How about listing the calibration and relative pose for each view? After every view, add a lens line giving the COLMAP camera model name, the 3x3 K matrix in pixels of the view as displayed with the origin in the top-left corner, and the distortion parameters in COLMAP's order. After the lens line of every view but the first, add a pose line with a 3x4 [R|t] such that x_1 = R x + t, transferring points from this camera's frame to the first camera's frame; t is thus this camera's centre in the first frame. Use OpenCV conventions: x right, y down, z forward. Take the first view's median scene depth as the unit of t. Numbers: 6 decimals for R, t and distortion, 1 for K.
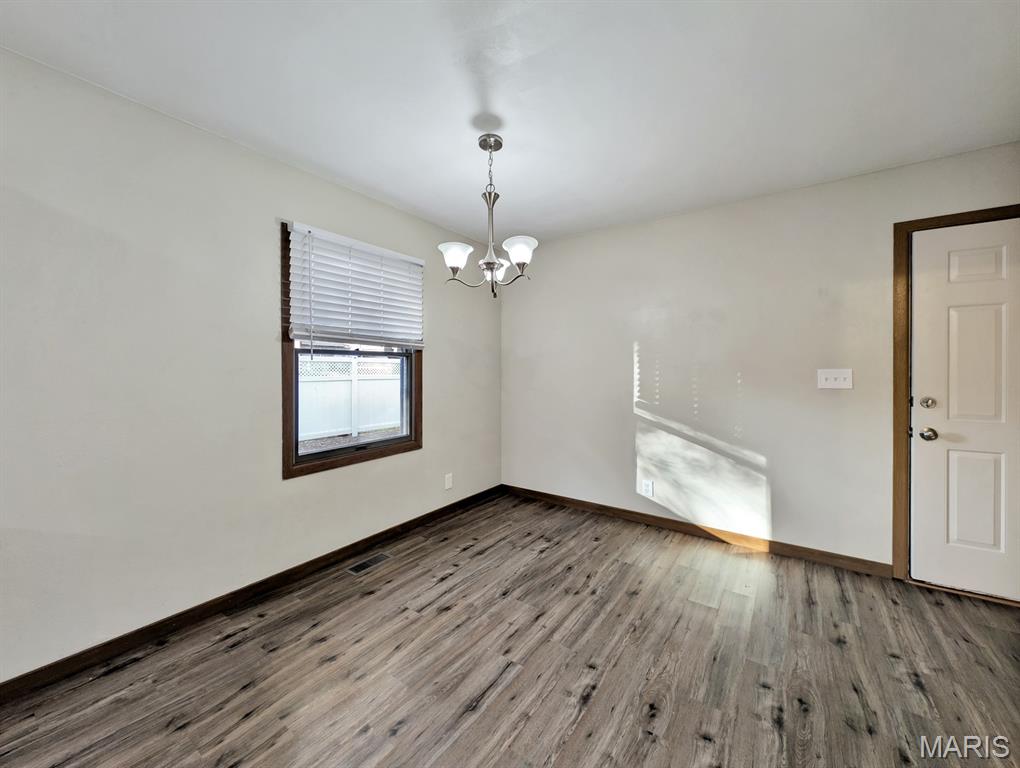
lens RADIAL K [[401.6, 0, 510.5], [0, 401.6, 366.5], [0, 0, 1]] dist [-0.001005, -0.000107]
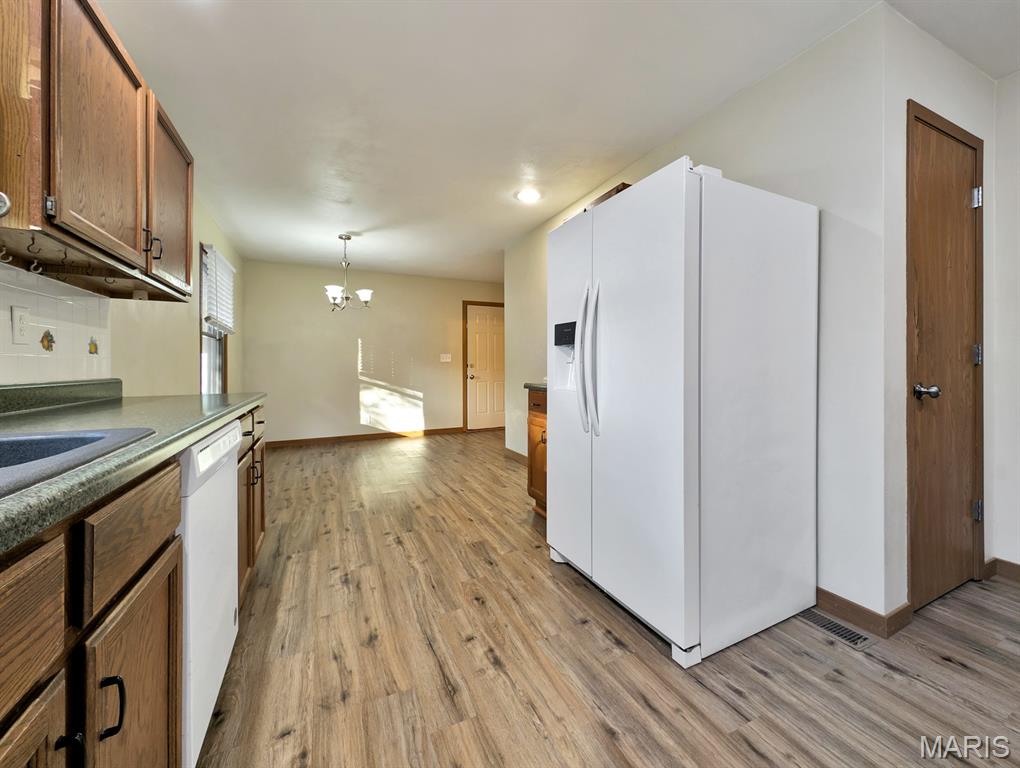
lens RADIAL K [[401.6, 0, 510.5], [0, 401.6, 366.5], [0, 0, 1]] dist [-0.001005, -0.000107]
pose [[0.512336, -0.005847, 0.858765, -1.131784], [0.003819, 0.999982, 0.004531, 0.073430], [-0.858777, 0.000958, 0.512349, -0.624587]]
